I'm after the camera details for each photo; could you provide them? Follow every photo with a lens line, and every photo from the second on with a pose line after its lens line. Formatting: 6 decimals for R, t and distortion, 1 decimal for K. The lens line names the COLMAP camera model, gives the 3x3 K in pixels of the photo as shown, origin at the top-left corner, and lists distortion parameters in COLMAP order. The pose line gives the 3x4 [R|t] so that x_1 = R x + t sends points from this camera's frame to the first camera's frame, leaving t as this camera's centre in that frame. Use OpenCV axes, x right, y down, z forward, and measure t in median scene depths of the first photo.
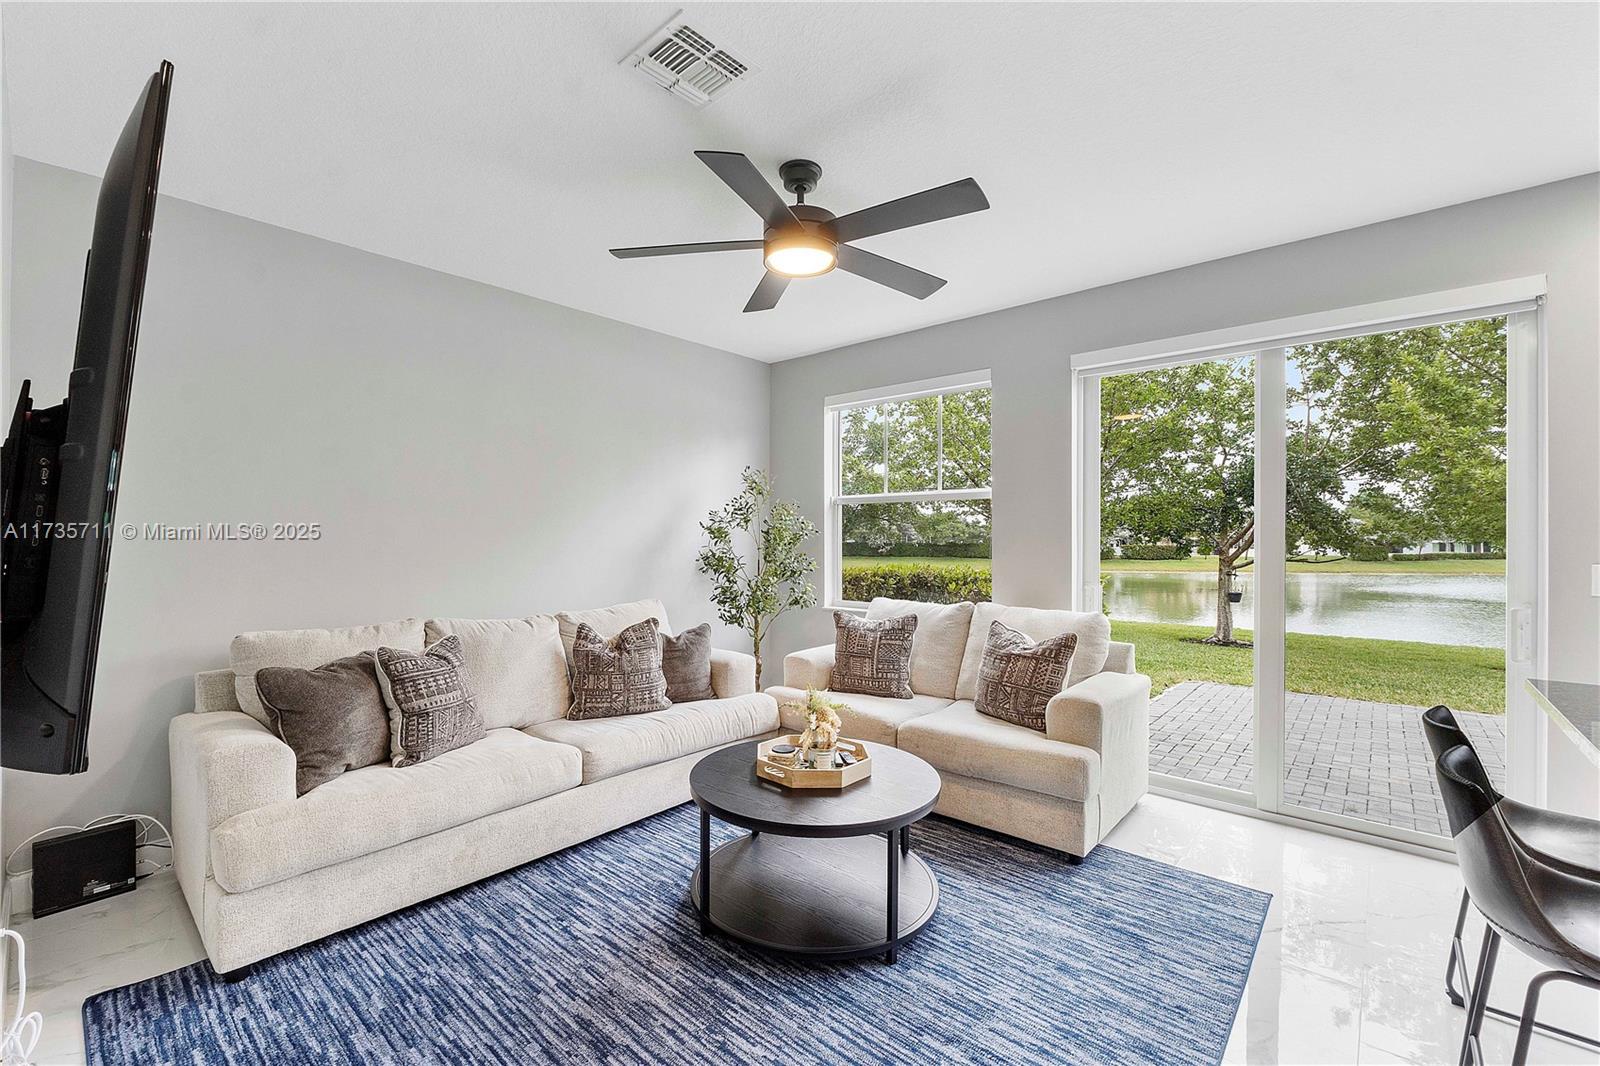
lens RADIAL K [[679.0, 0, 785.9], [0, 679.0, 533.8], [0, 0, 1]] dist [-0.007803, 0.000017]
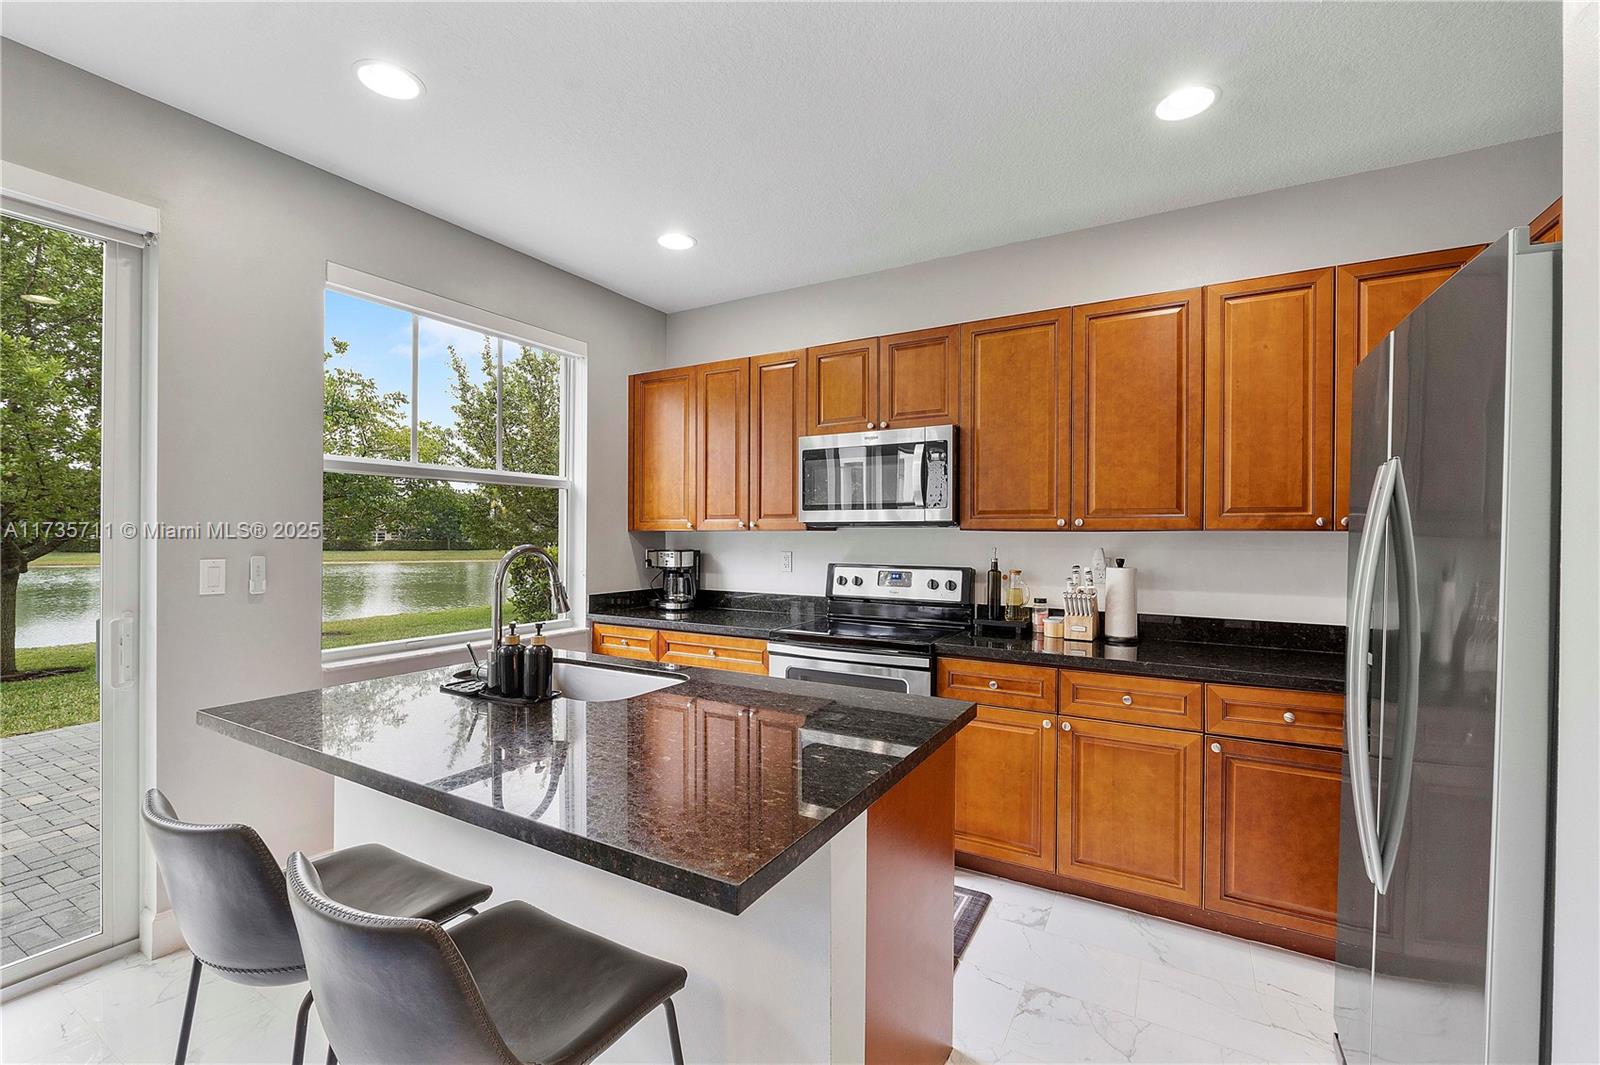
lens RADIAL K [[679.0, 0, 793.5], [0, 679.0, 537.1], [0, 0, 1]] dist [-0.007803, 0.000017]
pose [[-0.198200, -0.009163, 0.980119, 0.130648], [-0.010079, 0.999922, 0.007310, 0.001121], [-0.980110, -0.008430, -0.198277, 0.312861]]
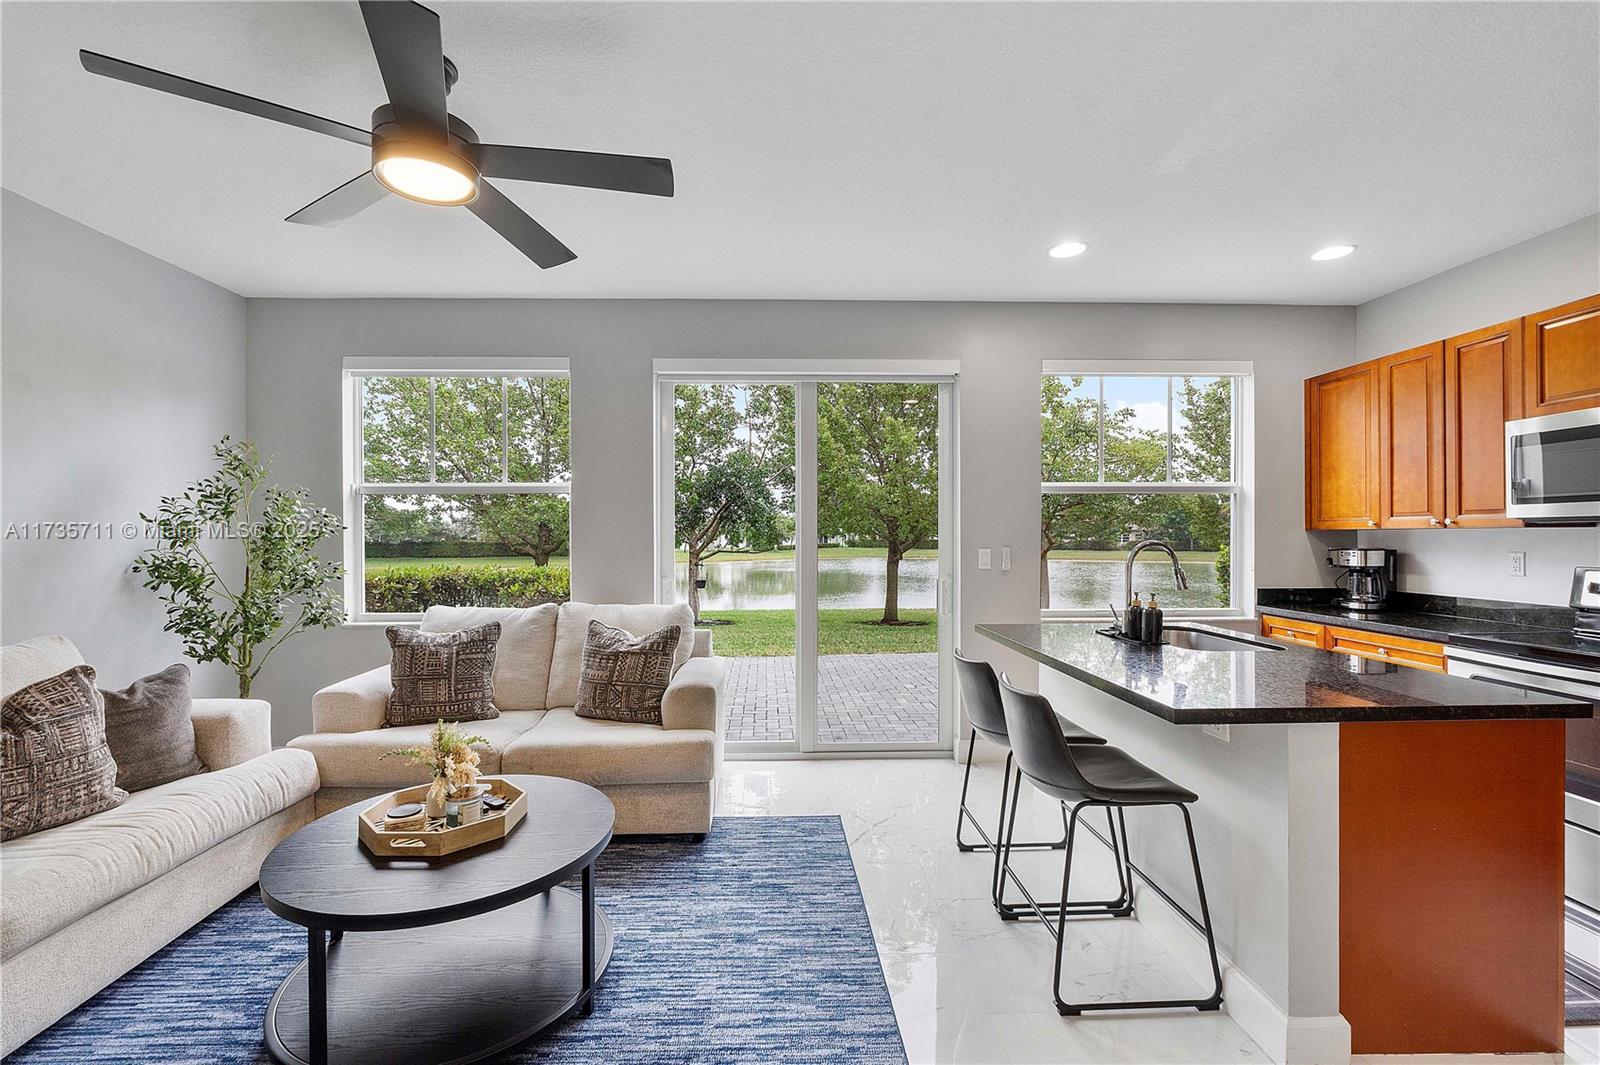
lens RADIAL K [[679.0, 0, 792.4], [0, 679.0, 535.3], [0, 0, 1]] dist [-0.007803, 0.000017]
pose [[0.721883, -0.006595, 0.691984, -0.170161], [0.001885, 0.999970, 0.007564, 0.000592], [-0.692013, -0.004155, 0.721873, 0.115595]]
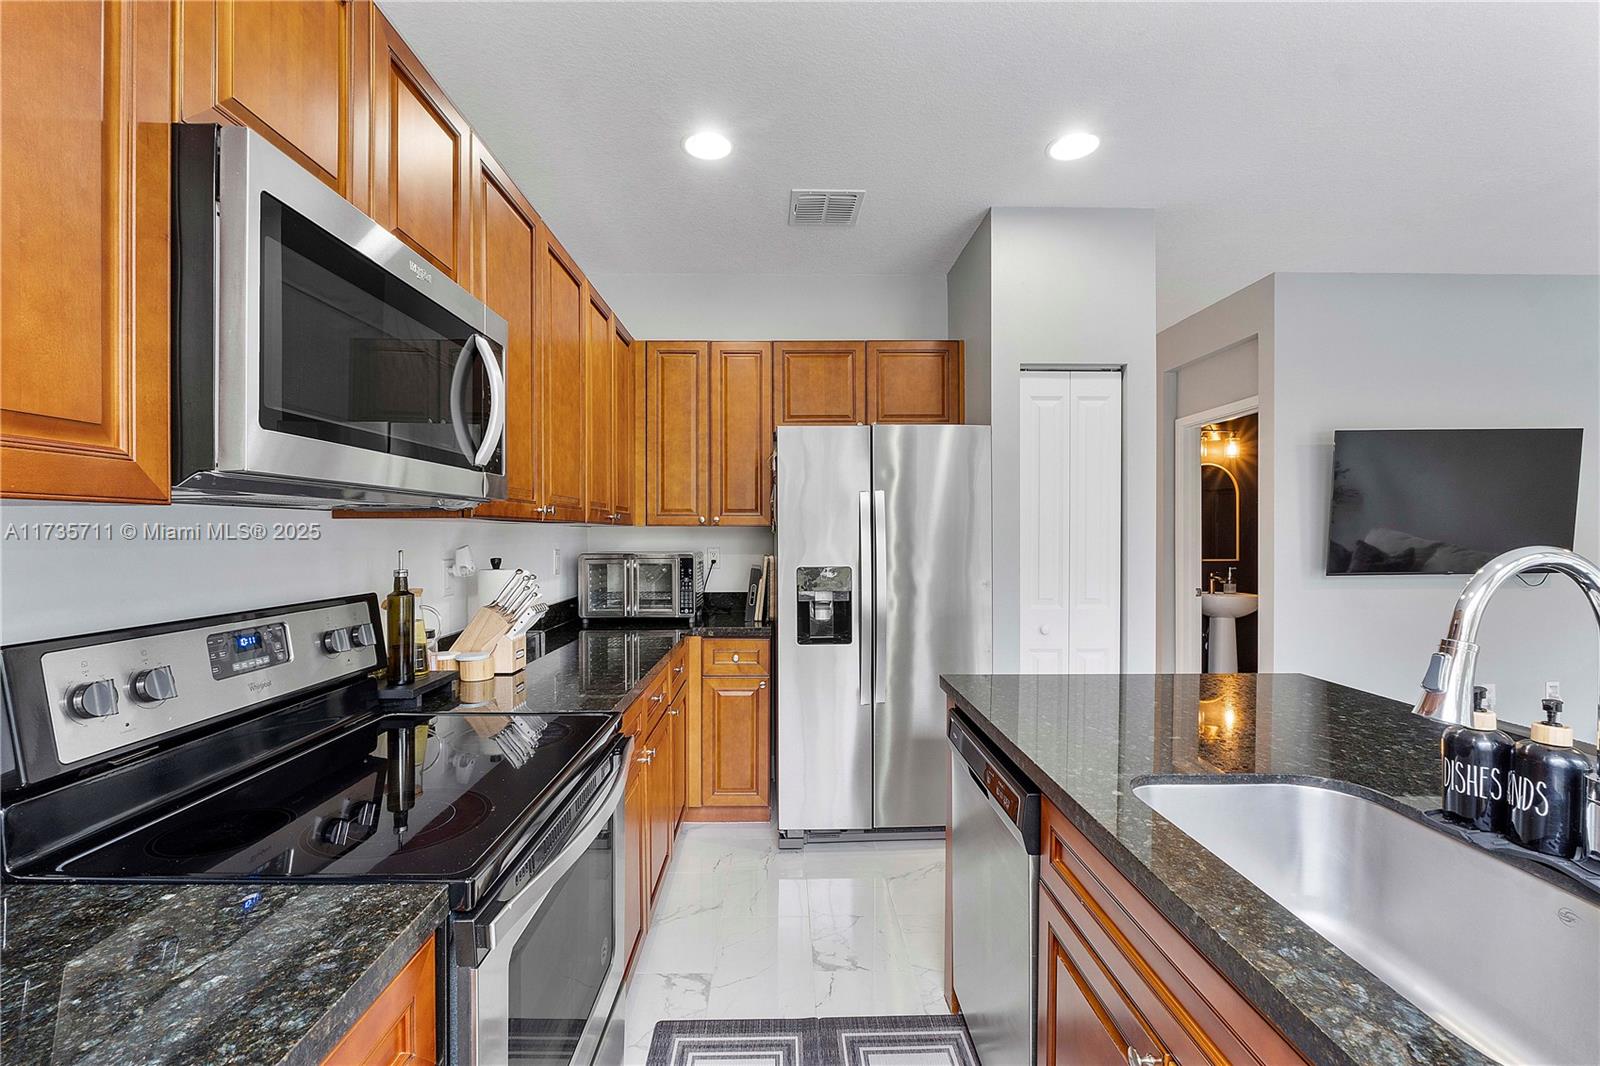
lens RADIAL K [[679.0, 0, 796.9], [0, 679.0, 535.4], [0, 0, 1]] dist [-0.007803, 0.000017]
pose [[-0.732512, 0.000973, -0.680754, 1.142023], [0.003404, 0.999992, -0.002233, 0.010849], [0.680746, -0.003953, -0.732509, 0.424943]]
